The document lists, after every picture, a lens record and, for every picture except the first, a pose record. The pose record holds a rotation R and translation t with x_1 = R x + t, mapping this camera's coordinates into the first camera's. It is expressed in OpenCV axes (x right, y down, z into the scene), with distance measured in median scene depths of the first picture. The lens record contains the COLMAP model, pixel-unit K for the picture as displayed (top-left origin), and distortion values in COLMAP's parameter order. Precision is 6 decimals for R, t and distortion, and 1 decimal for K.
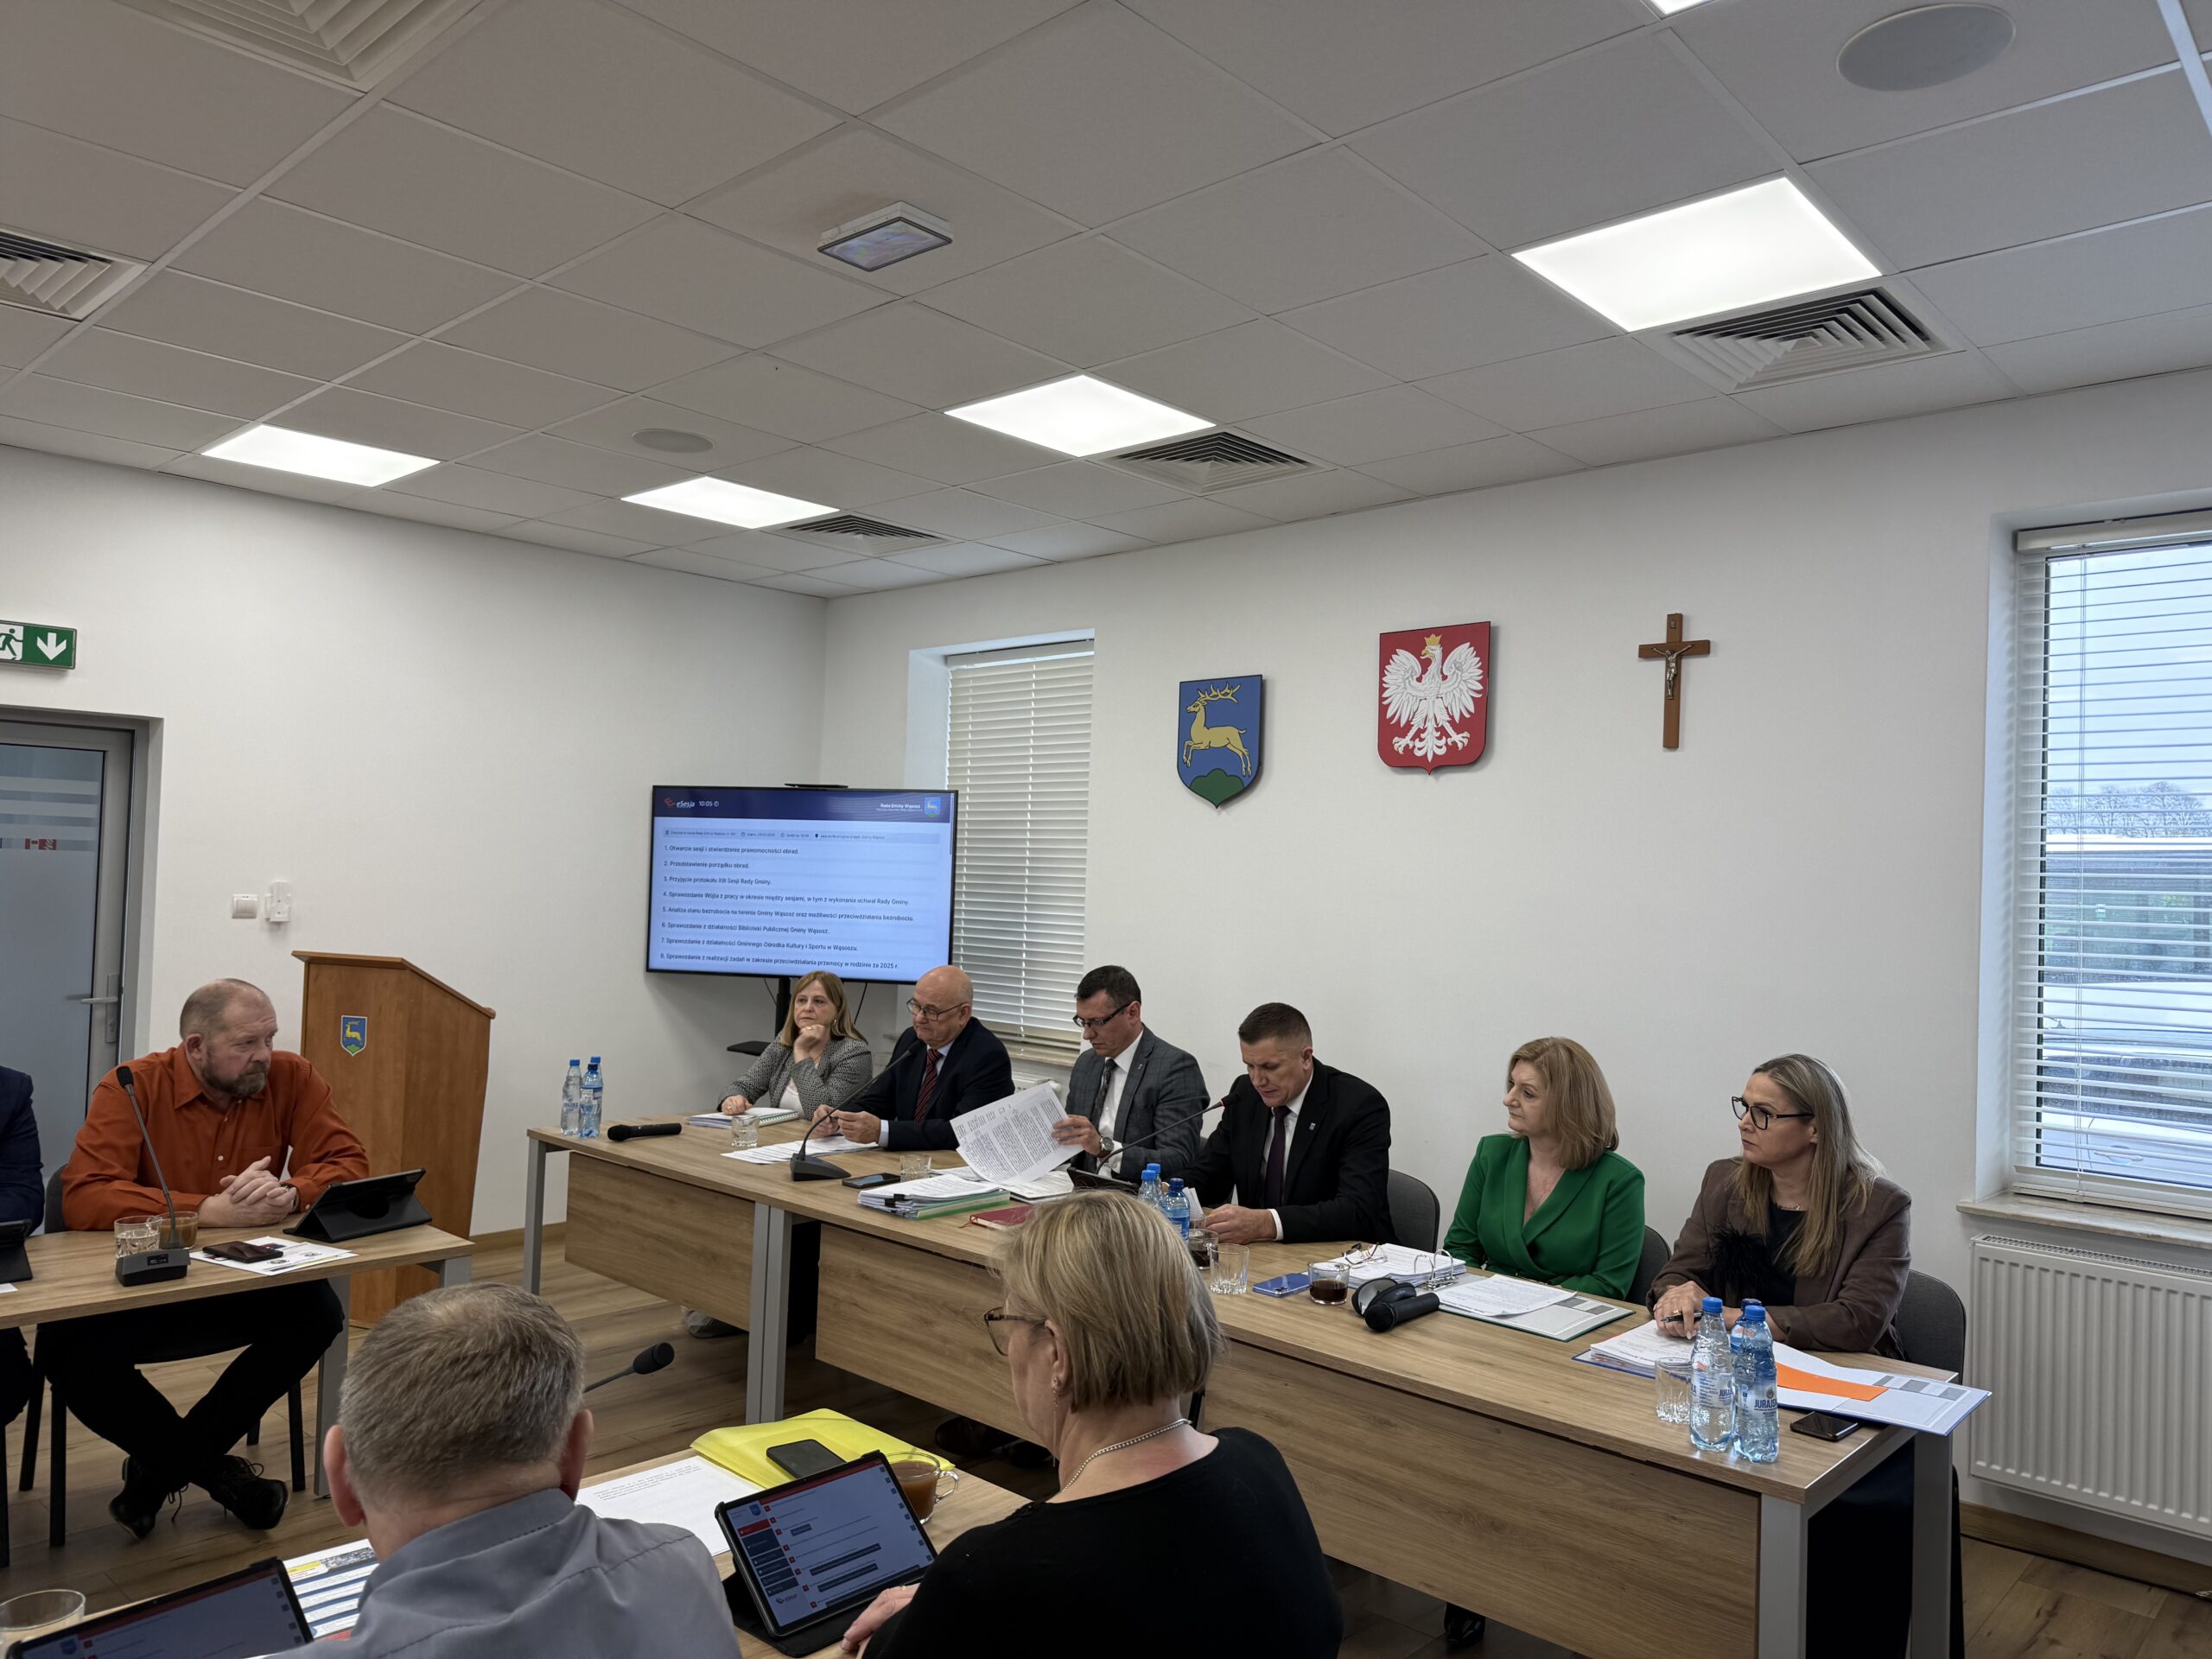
lens RADIAL K [[1541.6, 0, 1128.4], [0, 1541.6, 828.4], [0, 0, 1]] dist [0.078223, -0.127710]
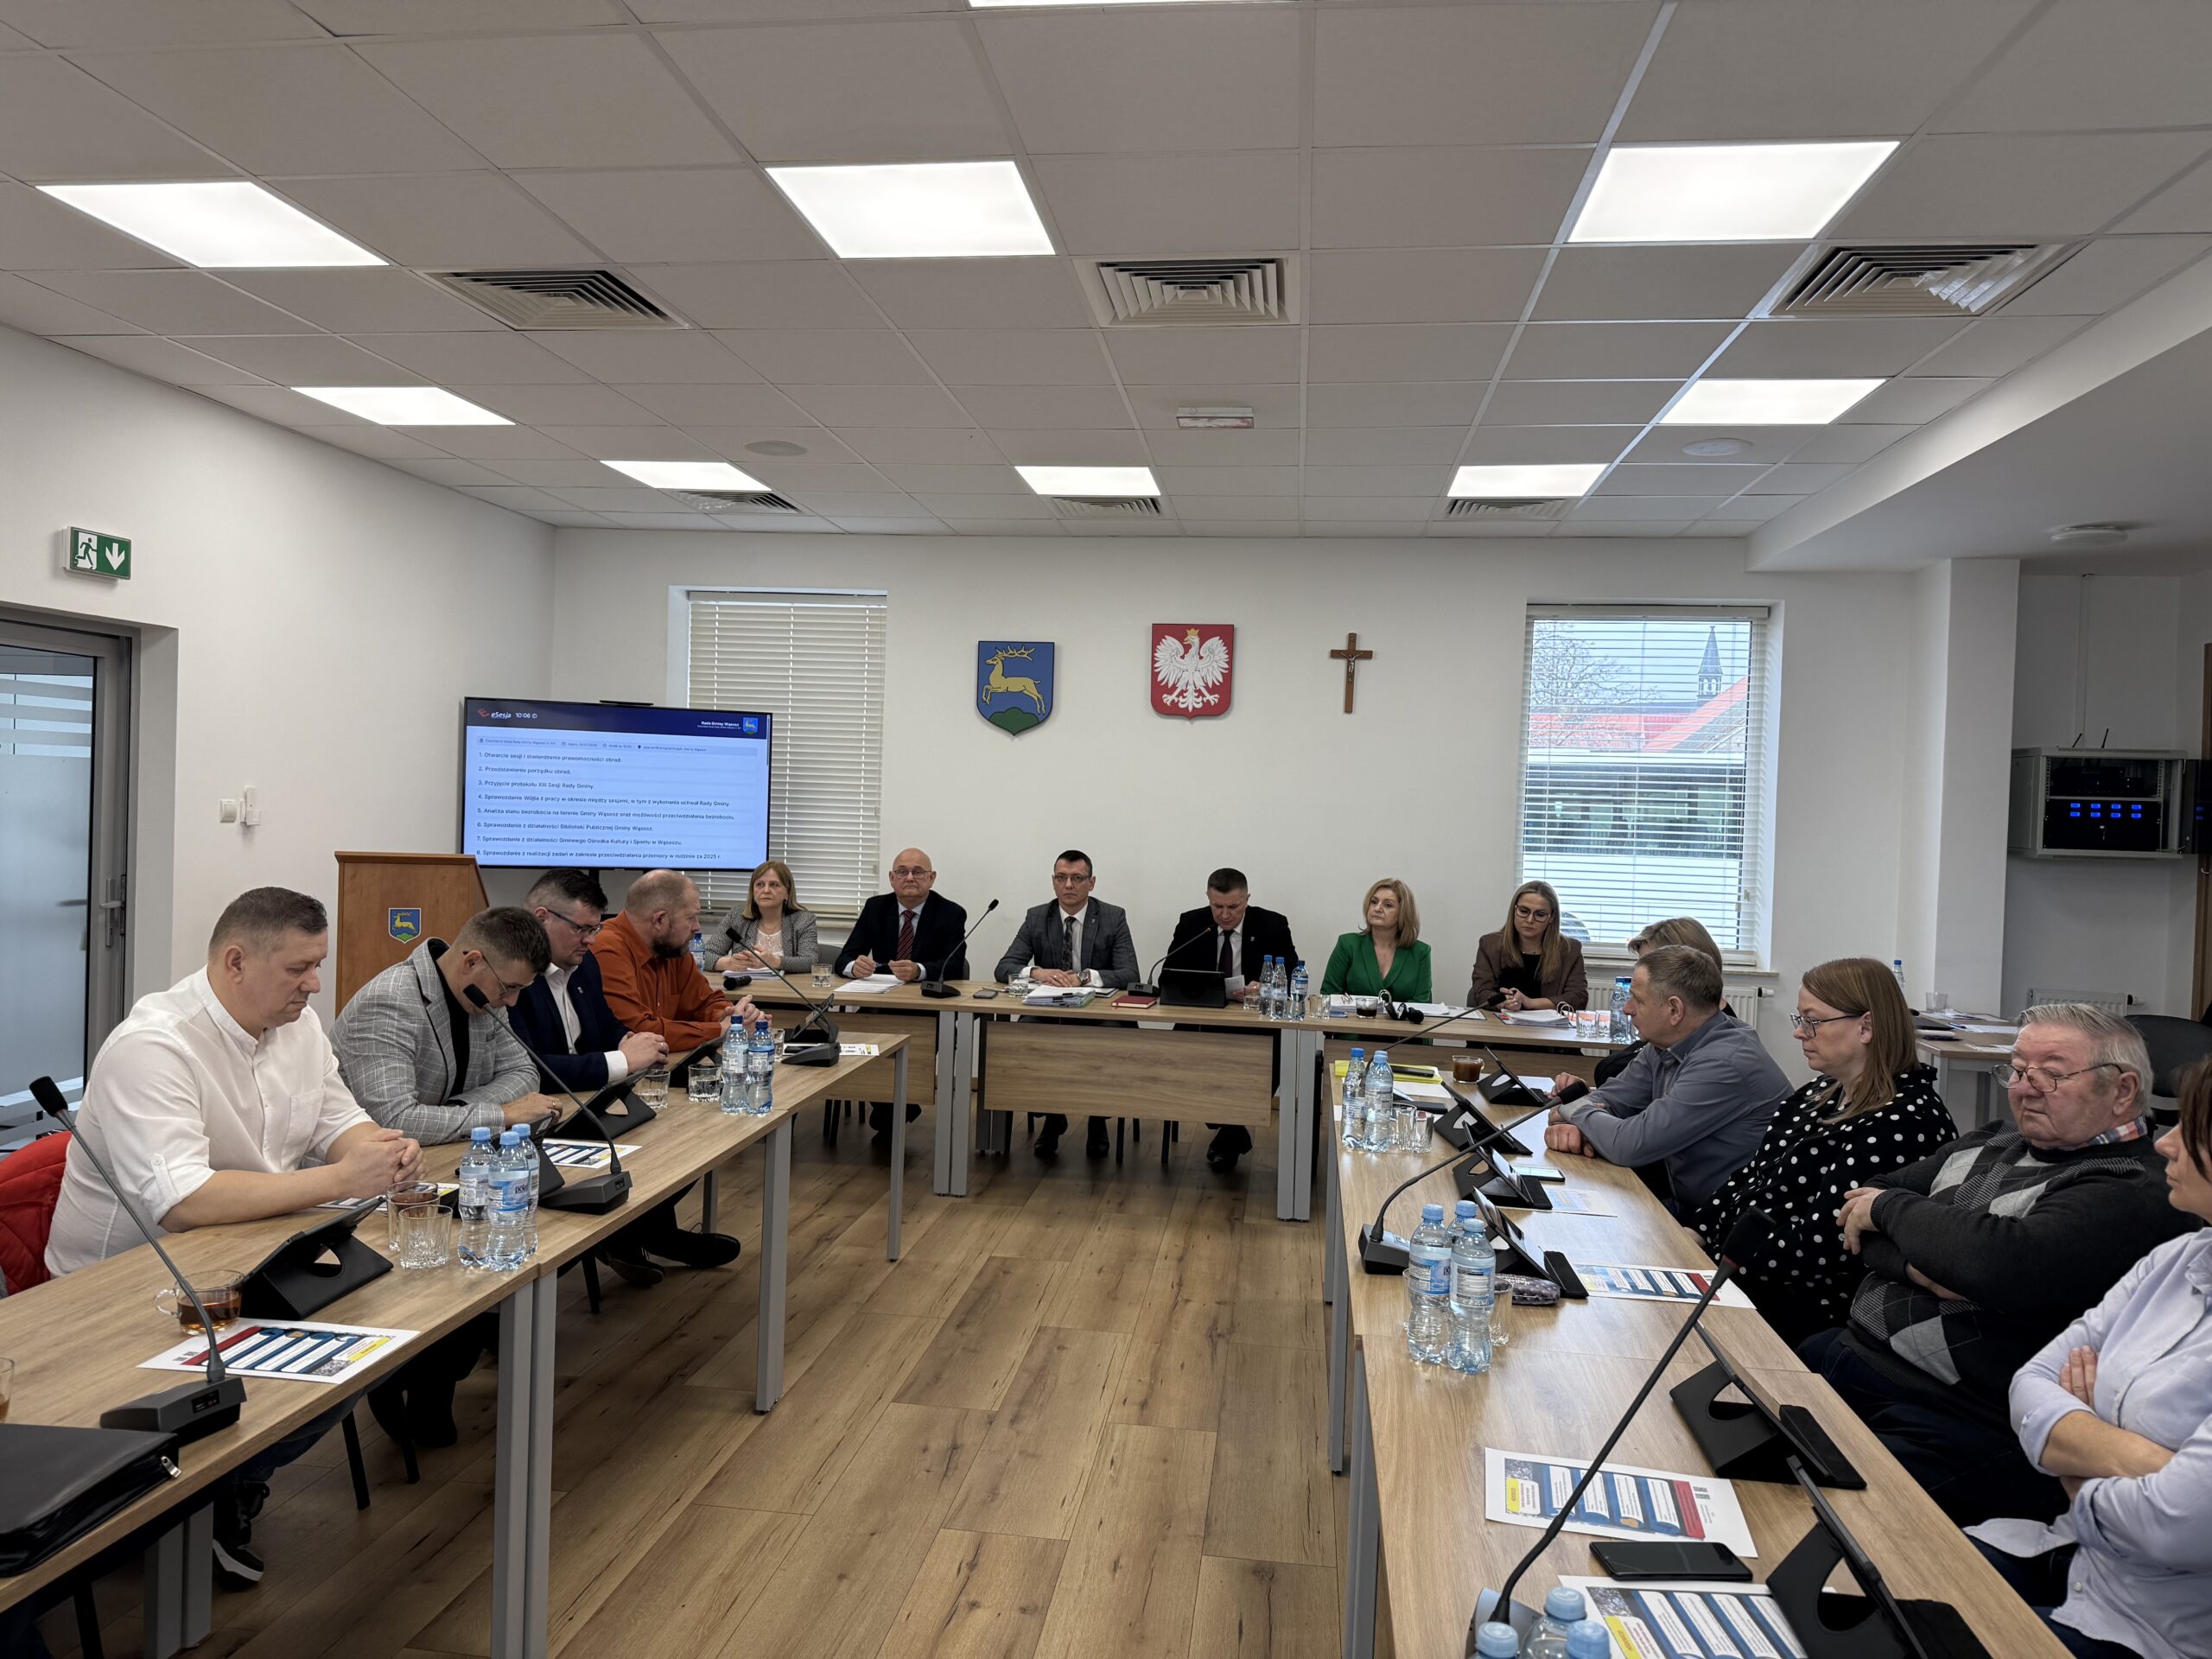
lens RADIAL K [[1541.6, 0, 1128.4], [0, 1541.6, 828.4], [0, 0, 1]] dist [0.078223, -0.127710]
pose [[0.811695, -0.014865, 0.583892, -0.743344], [-0.026523, 0.997707, 0.062270, -0.021058], [-0.583479, -0.066031, 0.809439, -0.212407]]
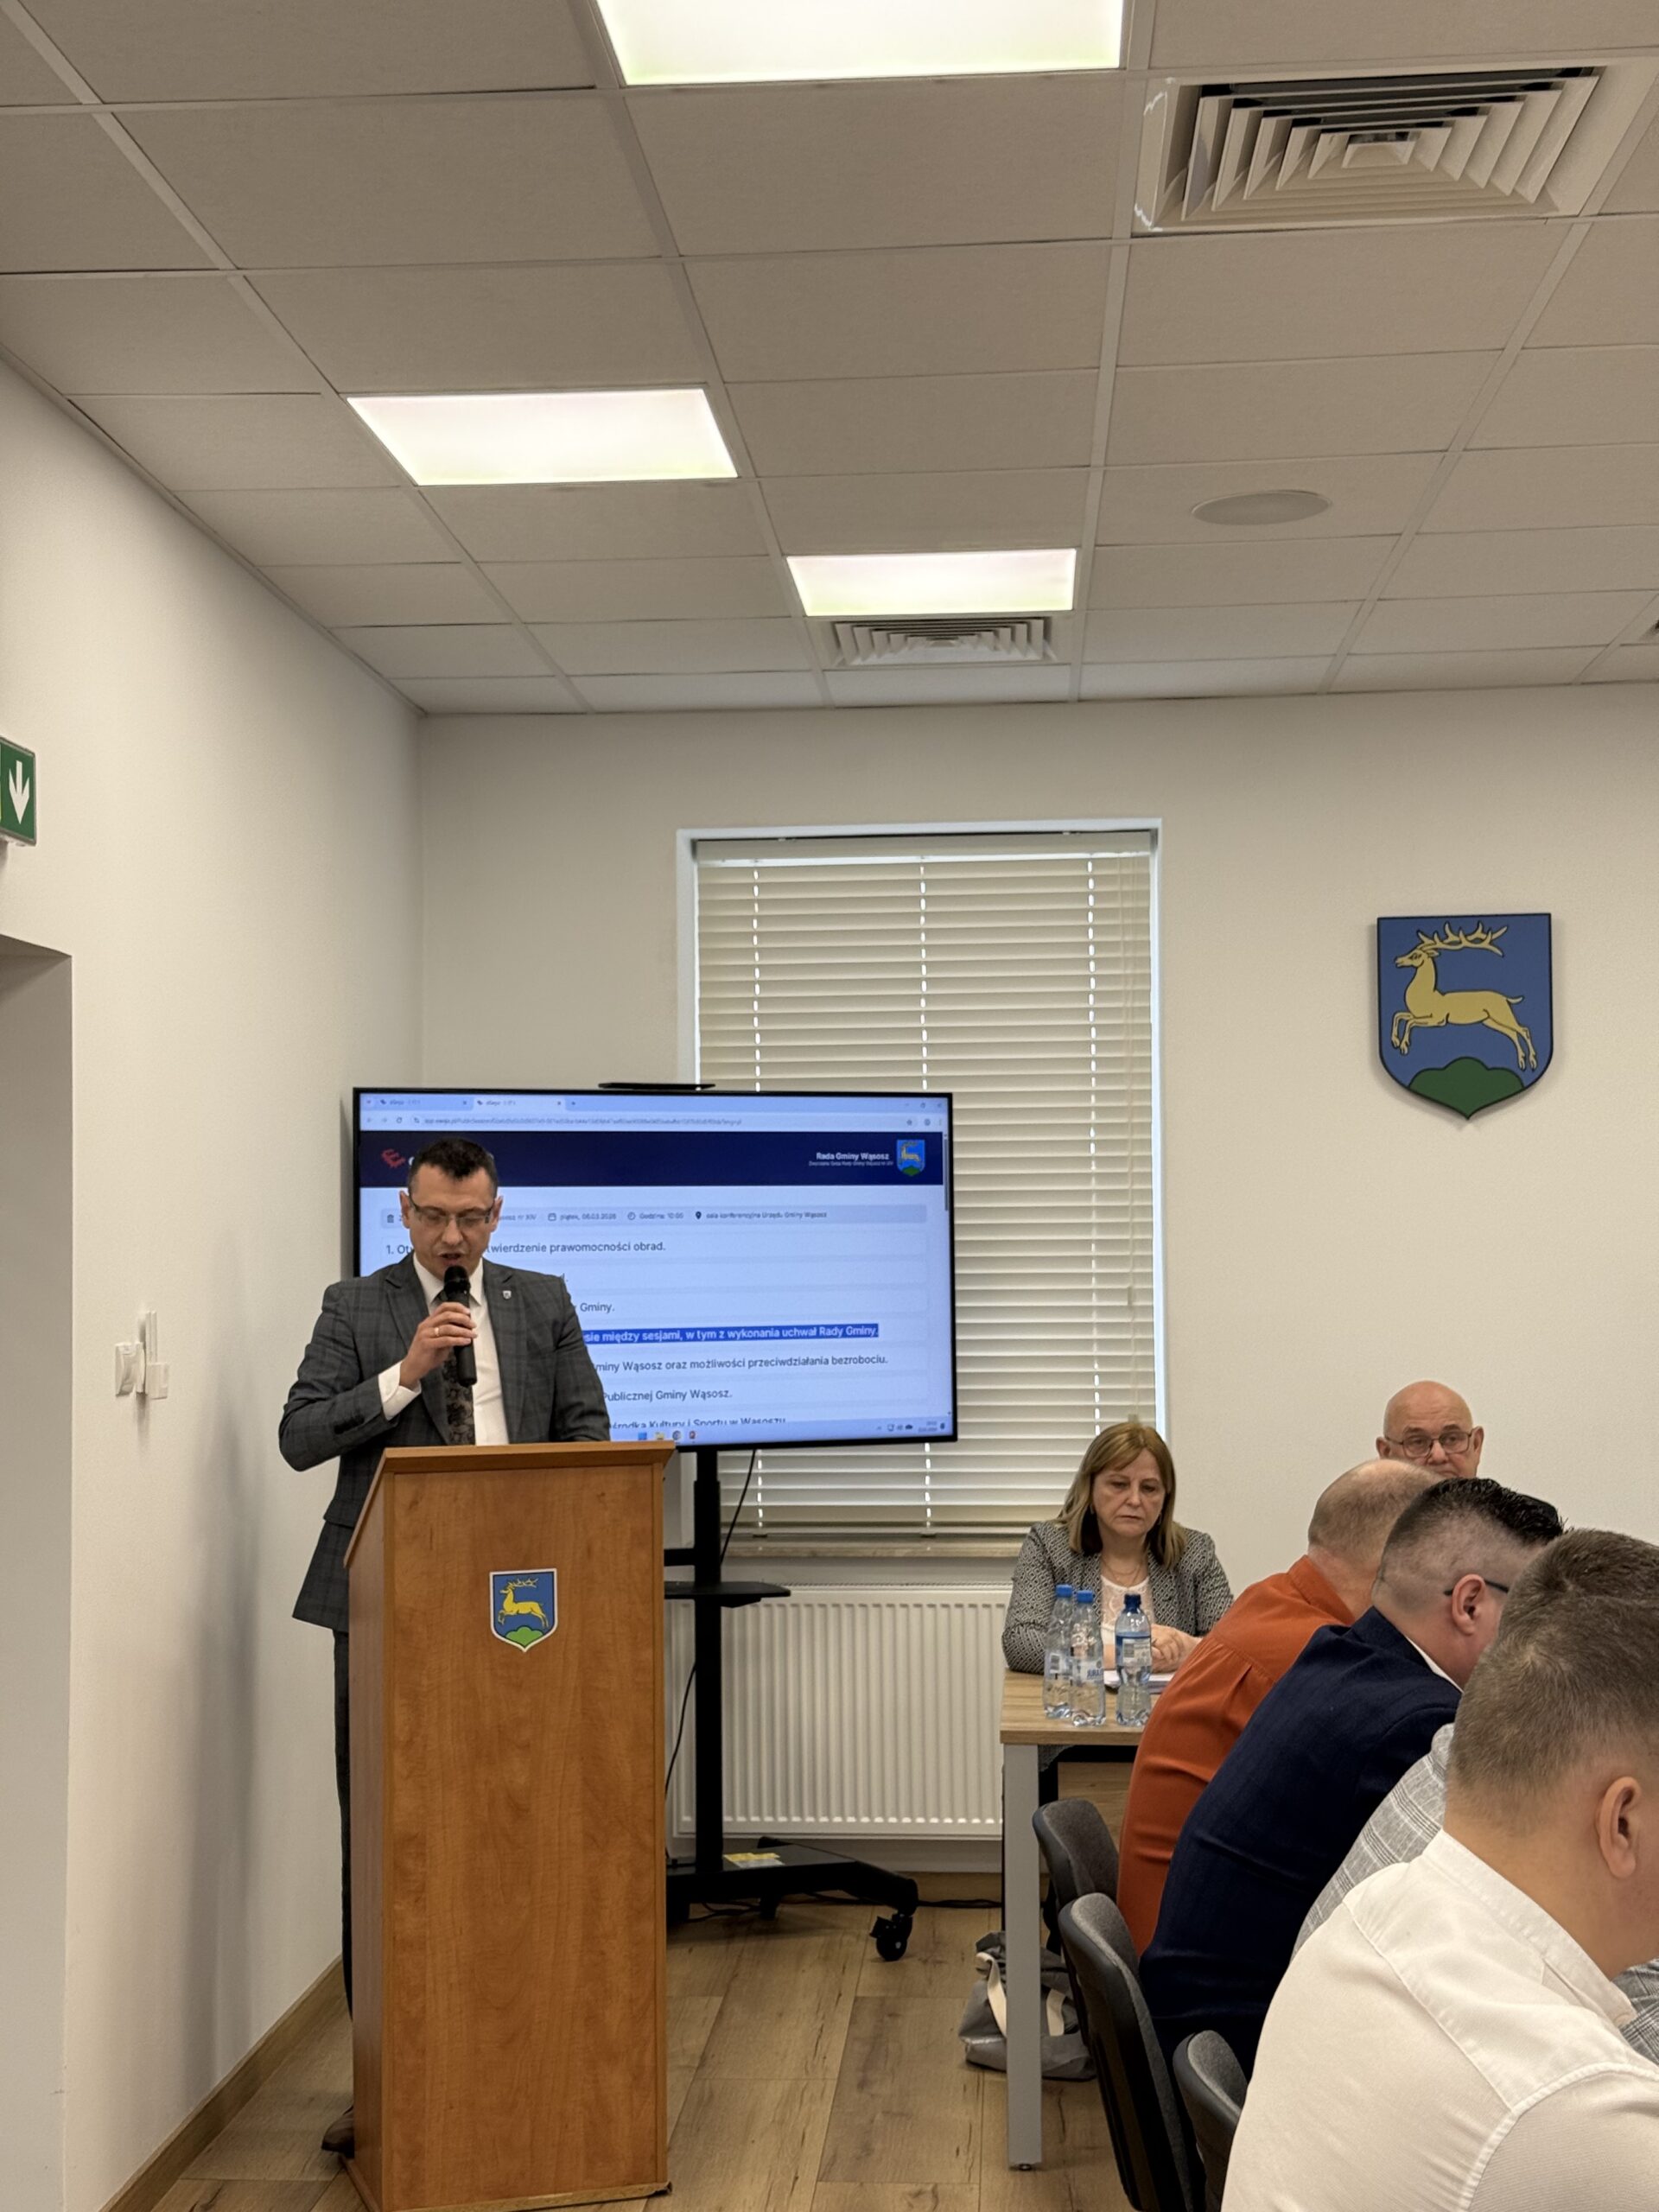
lens RADIAL K [[3113.0, 0, 784.3], [0, 3113.0, 1105.5], [0, 0, 1]] dist [0.109364, 1.935976]
pose [[0.790462, -0.012395, 0.612386, -1.055323], [0.016297, 0.999867, -0.000797, -0.024961], [-0.612295, 0.010610, 0.790558, 0.167917]]
